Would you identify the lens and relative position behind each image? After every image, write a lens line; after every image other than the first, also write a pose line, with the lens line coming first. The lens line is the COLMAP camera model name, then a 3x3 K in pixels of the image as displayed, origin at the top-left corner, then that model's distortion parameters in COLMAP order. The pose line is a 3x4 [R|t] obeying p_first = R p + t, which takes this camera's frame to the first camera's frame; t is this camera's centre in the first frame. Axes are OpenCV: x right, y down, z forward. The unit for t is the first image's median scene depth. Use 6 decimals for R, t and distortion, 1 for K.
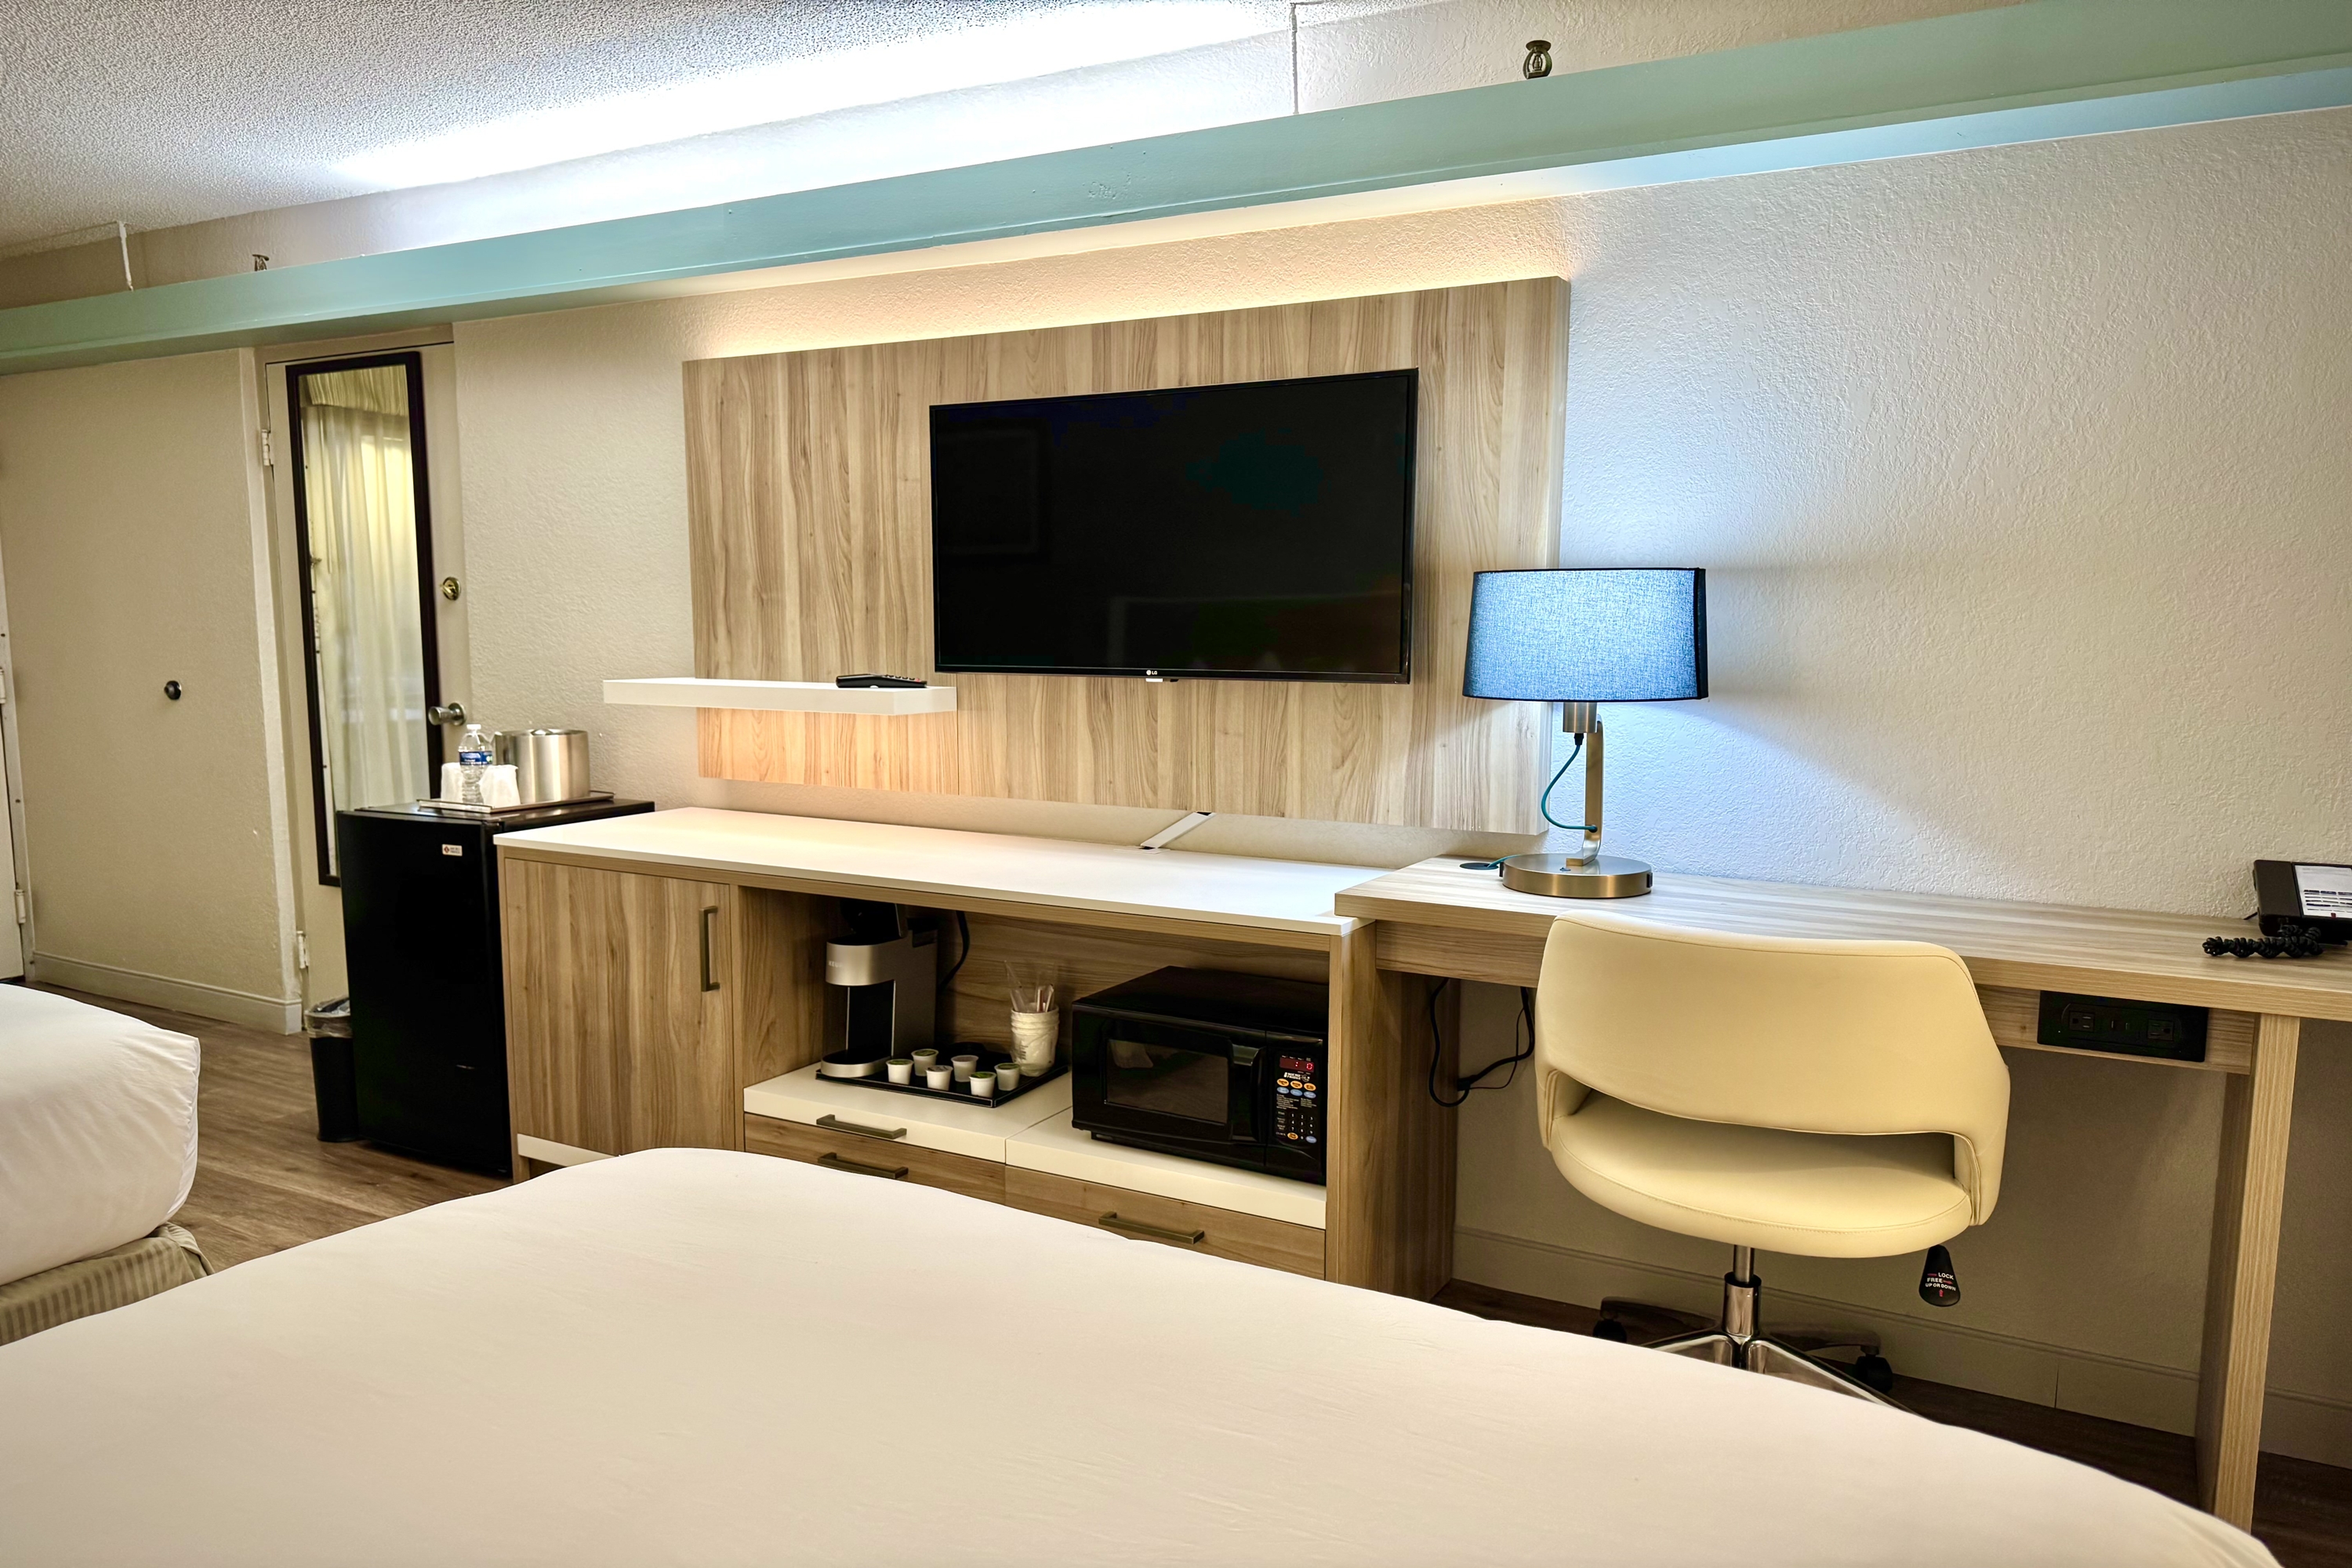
lens RADIAL K [[1743.9, 0, 1153.3], [0, 1743.9, 779.6], [0, 0, 1]] dist [0.051375, 0.009408]
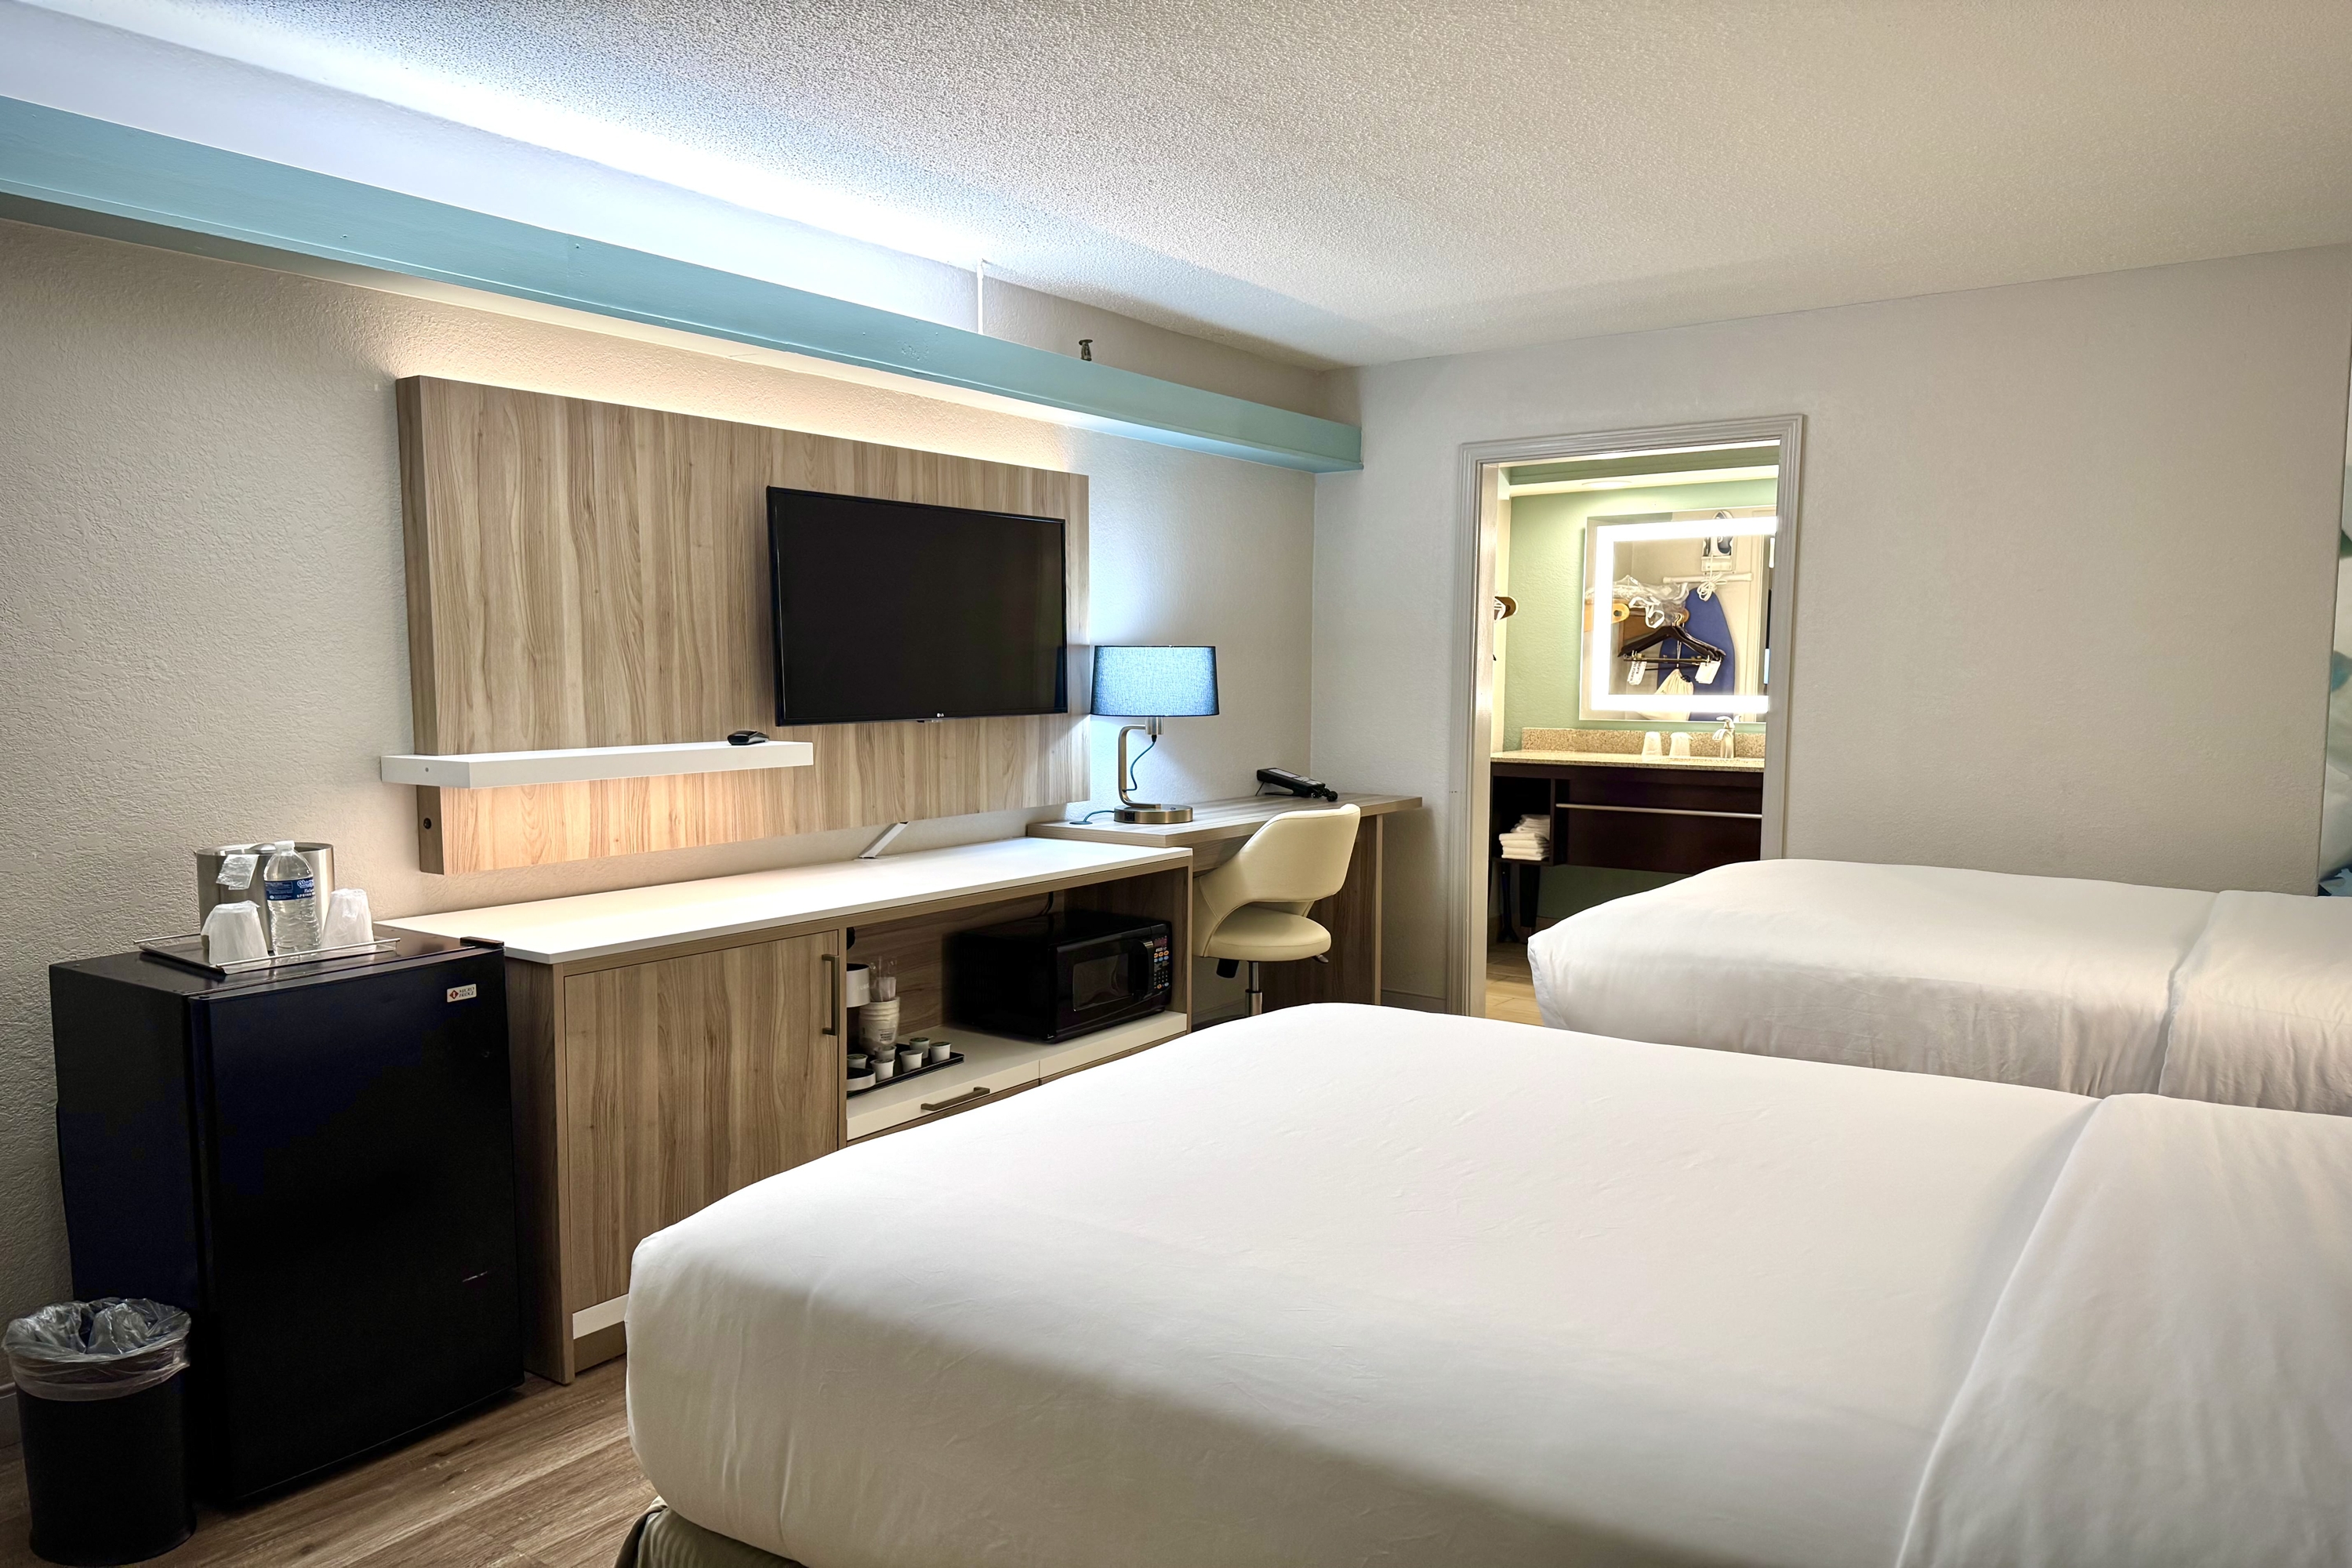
lens RADIAL K [[1743.9, 0, 1162.5], [0, 1743.9, 766.3], [0, 0, 1]] dist [0.051375, 0.009408]
pose [[0.054805, -0.056922, 0.996873, -1.199473], [0.105810, 0.993083, 0.050888, -0.066100], [-0.992875, 0.102690, 0.060449, 0.686778]]
